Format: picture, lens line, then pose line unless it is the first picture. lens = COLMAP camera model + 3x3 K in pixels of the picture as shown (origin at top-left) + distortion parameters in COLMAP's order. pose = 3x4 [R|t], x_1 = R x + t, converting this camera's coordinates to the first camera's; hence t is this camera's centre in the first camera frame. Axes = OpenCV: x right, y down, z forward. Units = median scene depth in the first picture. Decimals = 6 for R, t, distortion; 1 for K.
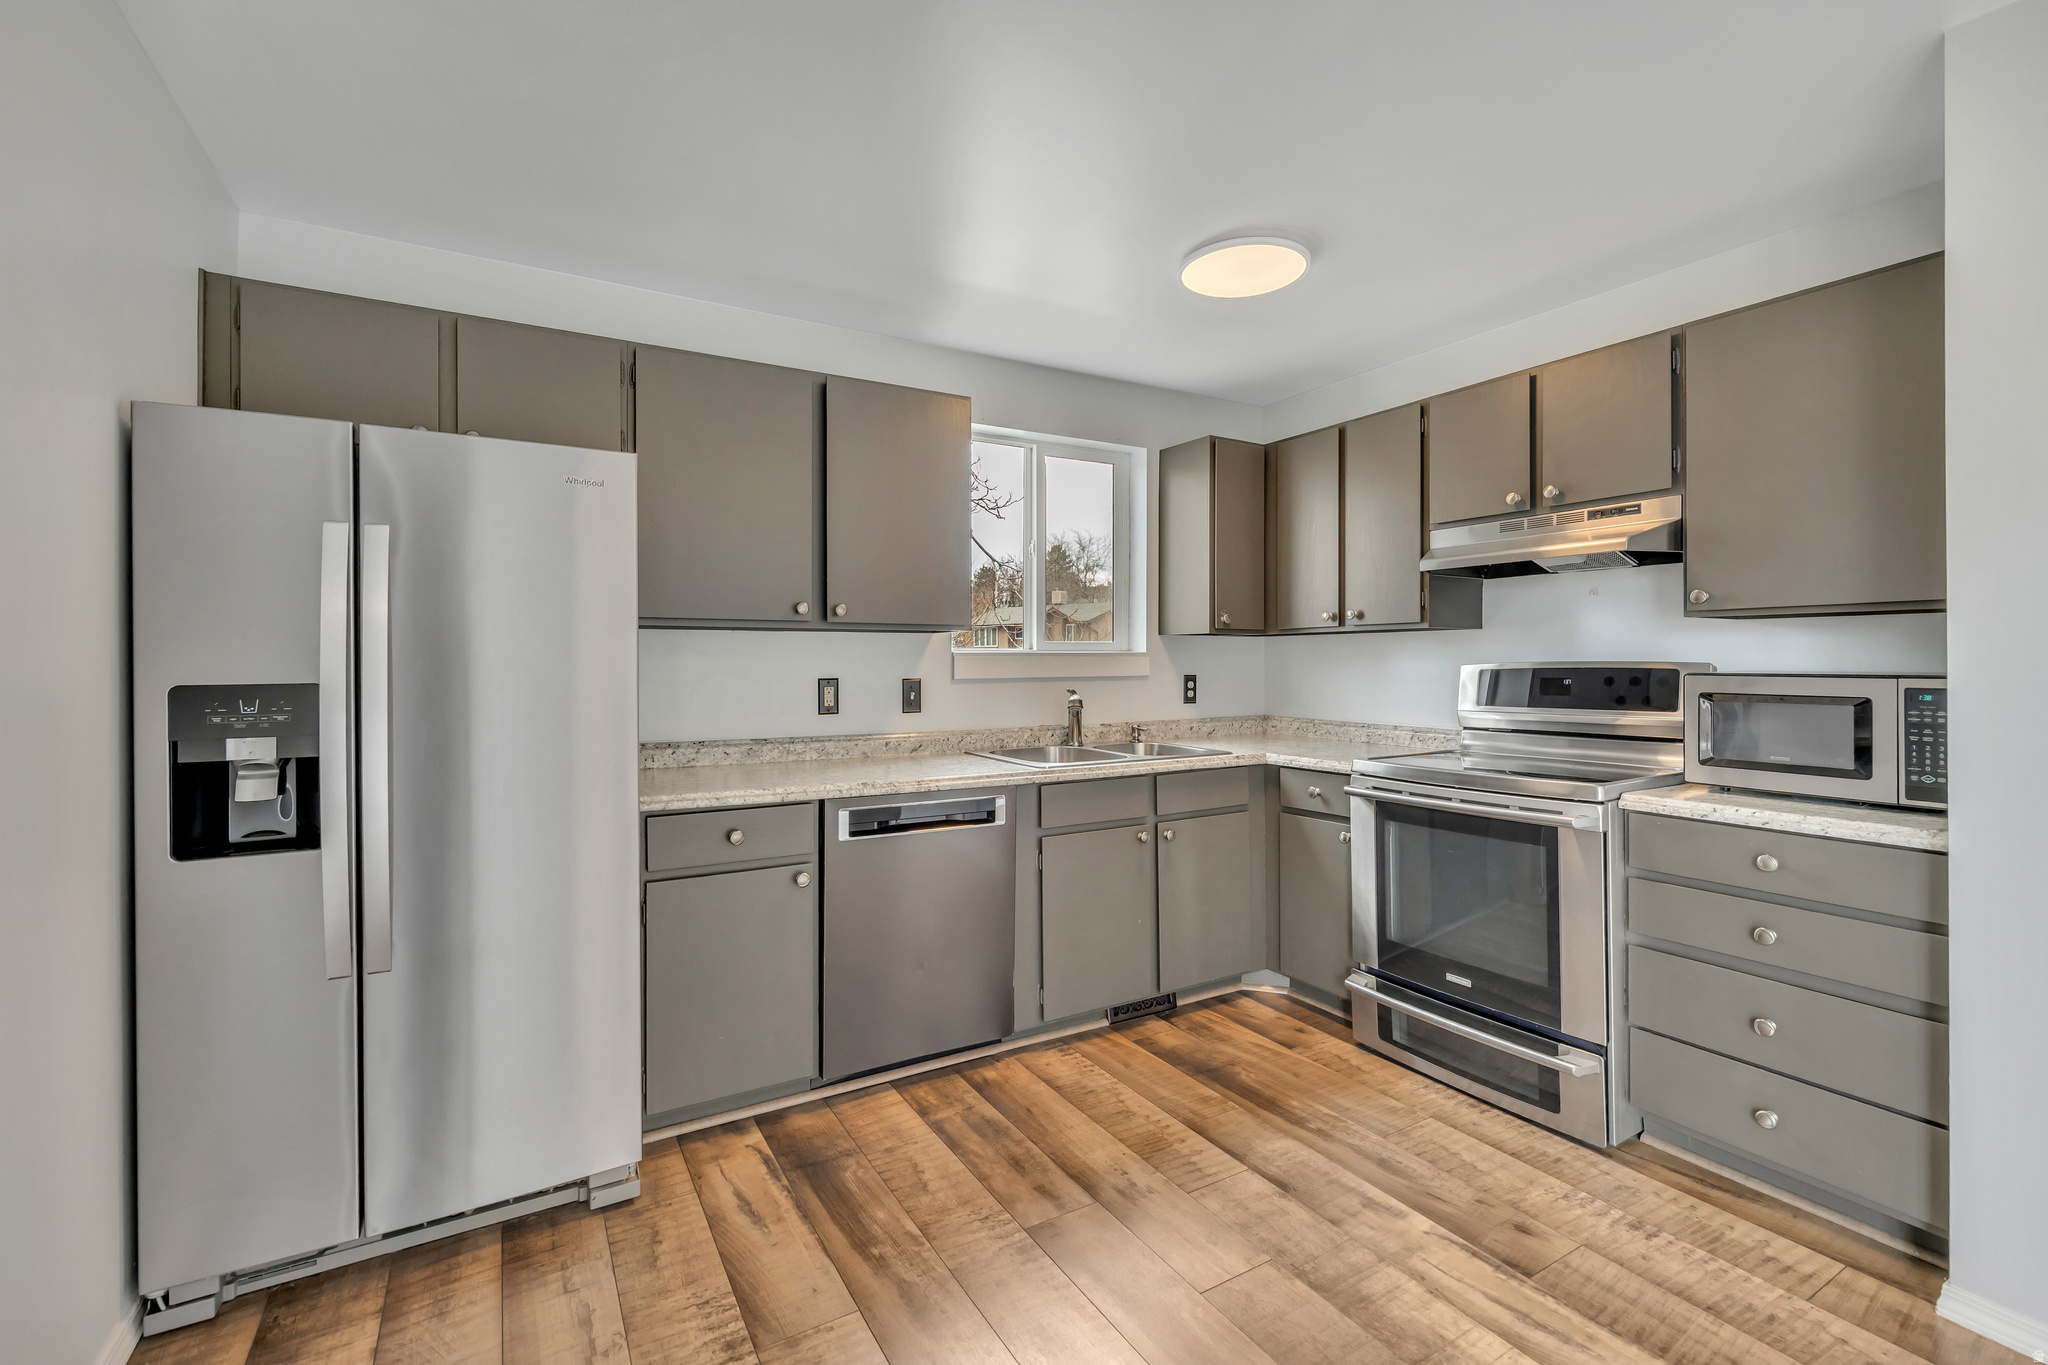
lens RADIAL K [[888.0, 0, 1020.9], [0, 888.0, 664.3], [0, 0, 1]] dist [-0.006162, 0.001624]
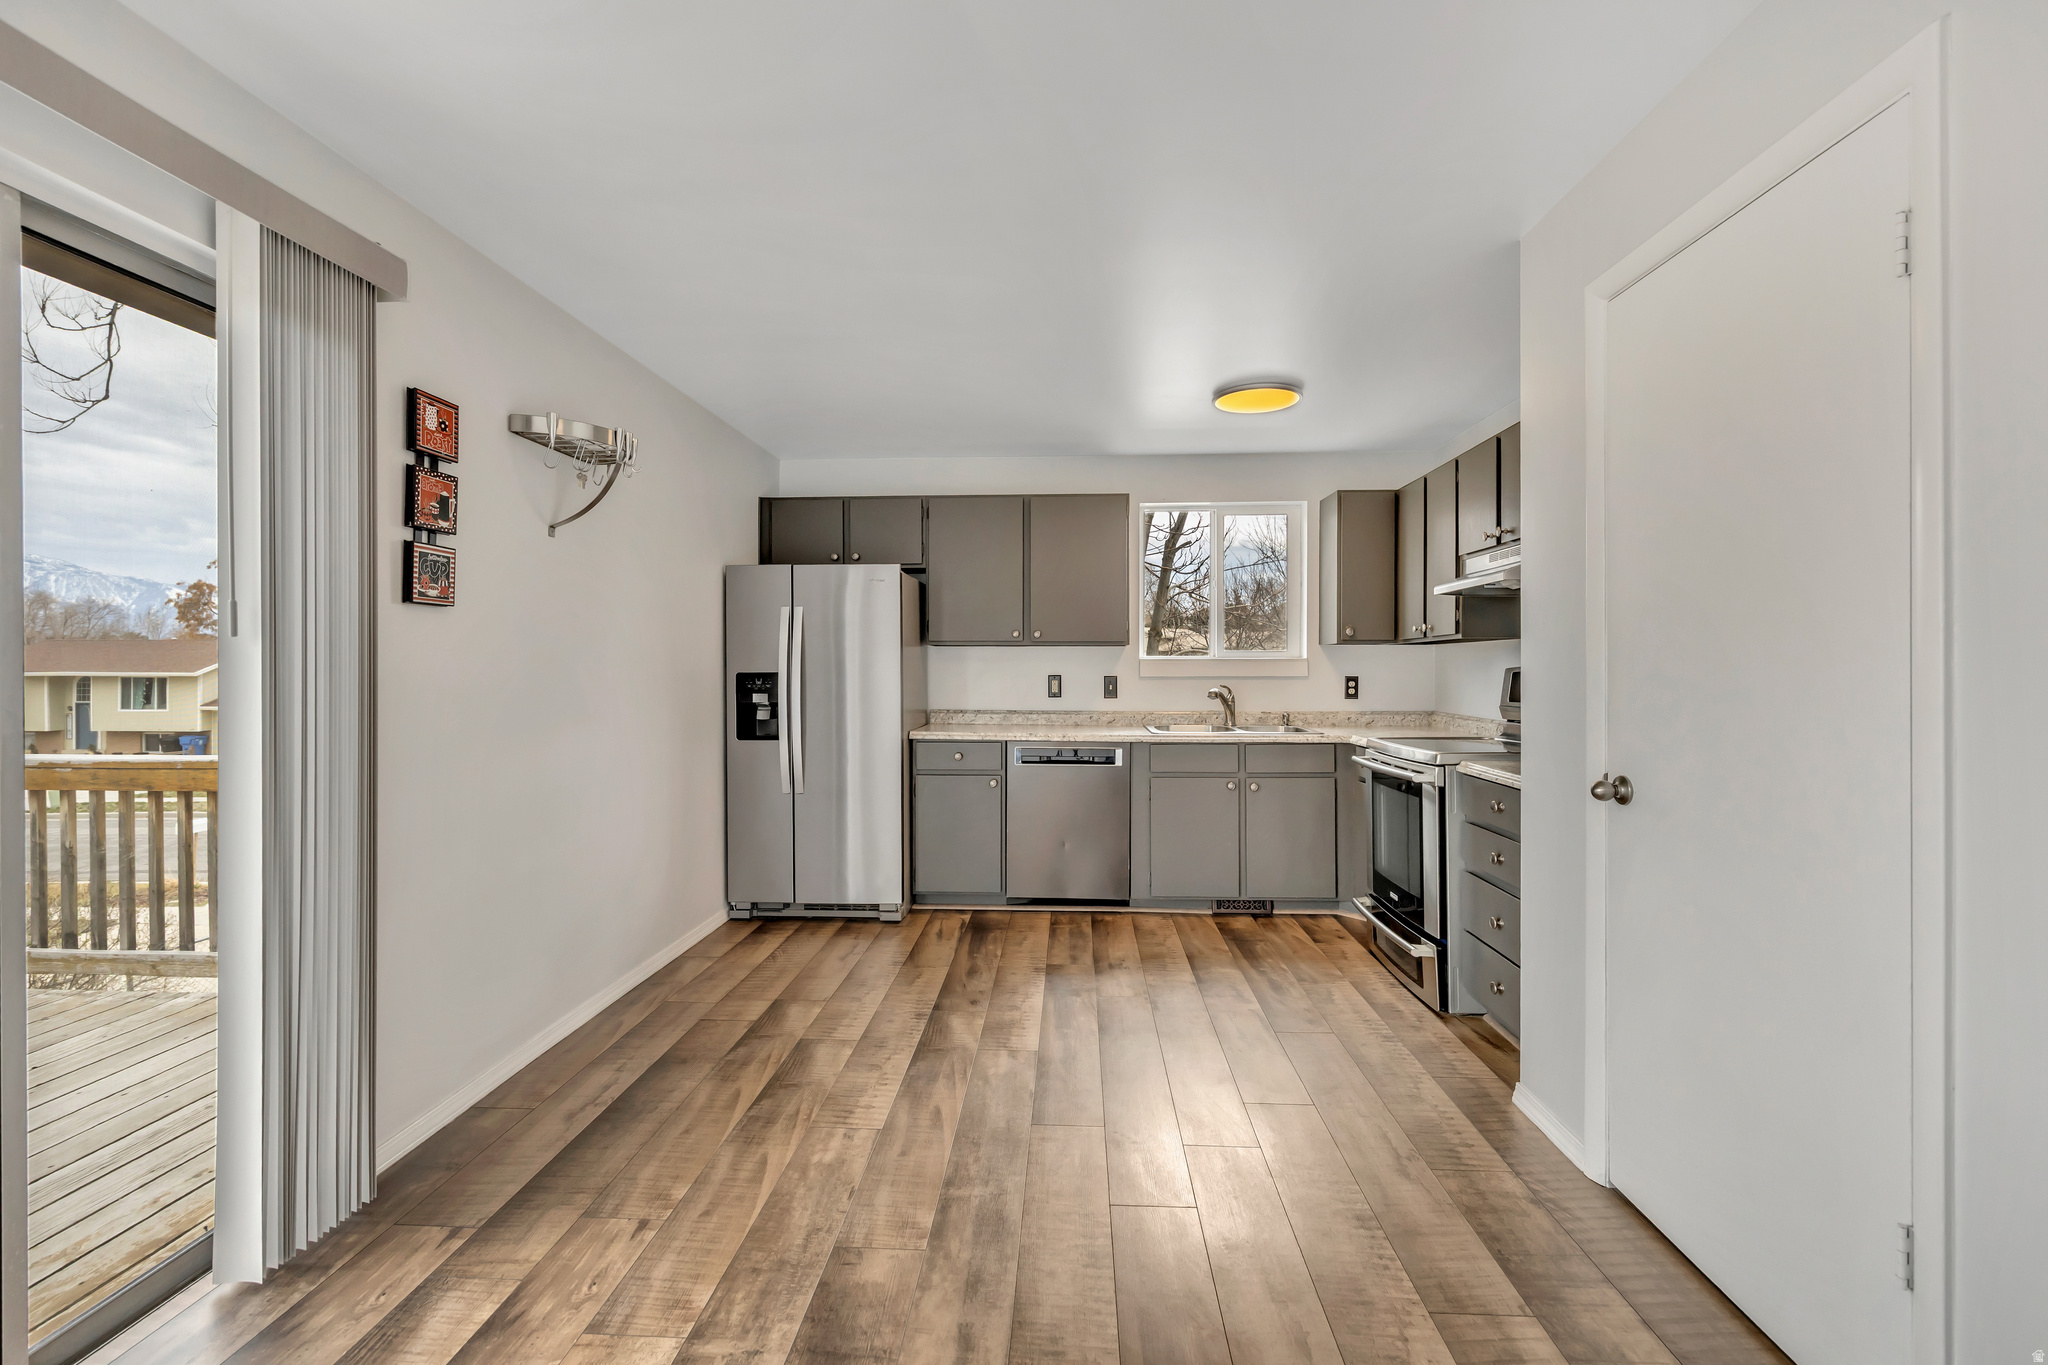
lens RADIAL K [[888.0, 0, 1024.2], [0, 888.0, 673.8], [0, 0, 1]] dist [-0.006162, 0.001624]
pose [[0.833409, 0.006835, -0.552614, 0.820049], [-0.003910, 0.999971, 0.006471, 0.004014], [0.552642, -0.003232, 0.833412, -0.492692]]
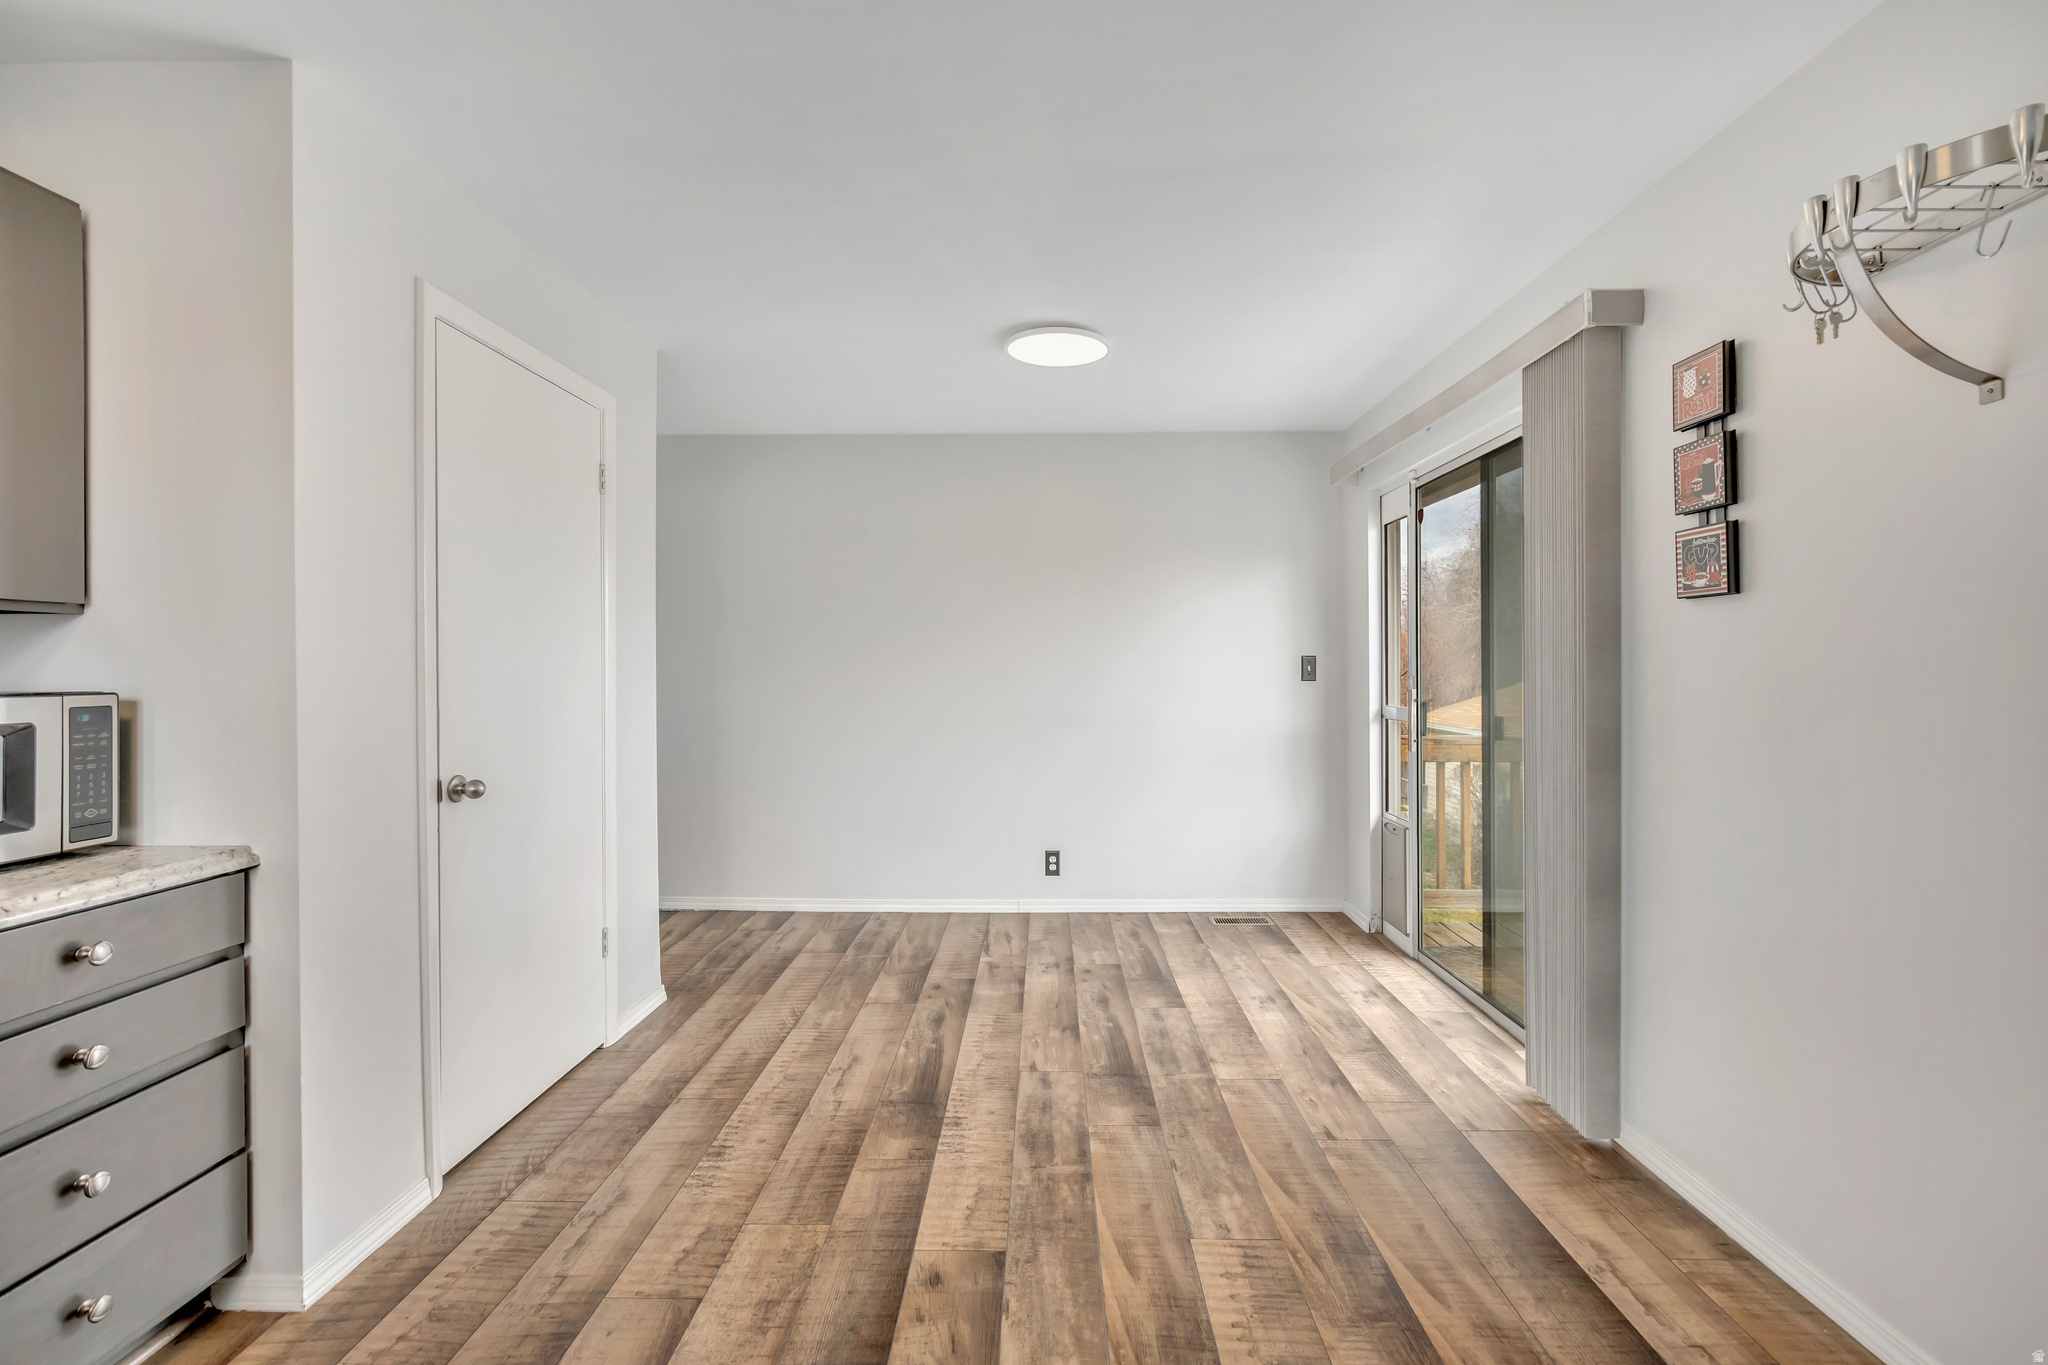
lens RADIAL K [[888.0, 0, 1025.3], [0, 888.0, 668.9], [0, 0, 1]] dist [-0.006162, 0.001624]
pose [[-0.850808, 0.005548, 0.525447, -0.153711], [0.008934, 0.999952, 0.003908, -0.003745], [-0.525401, 0.008019, -0.850817, 1.000415]]
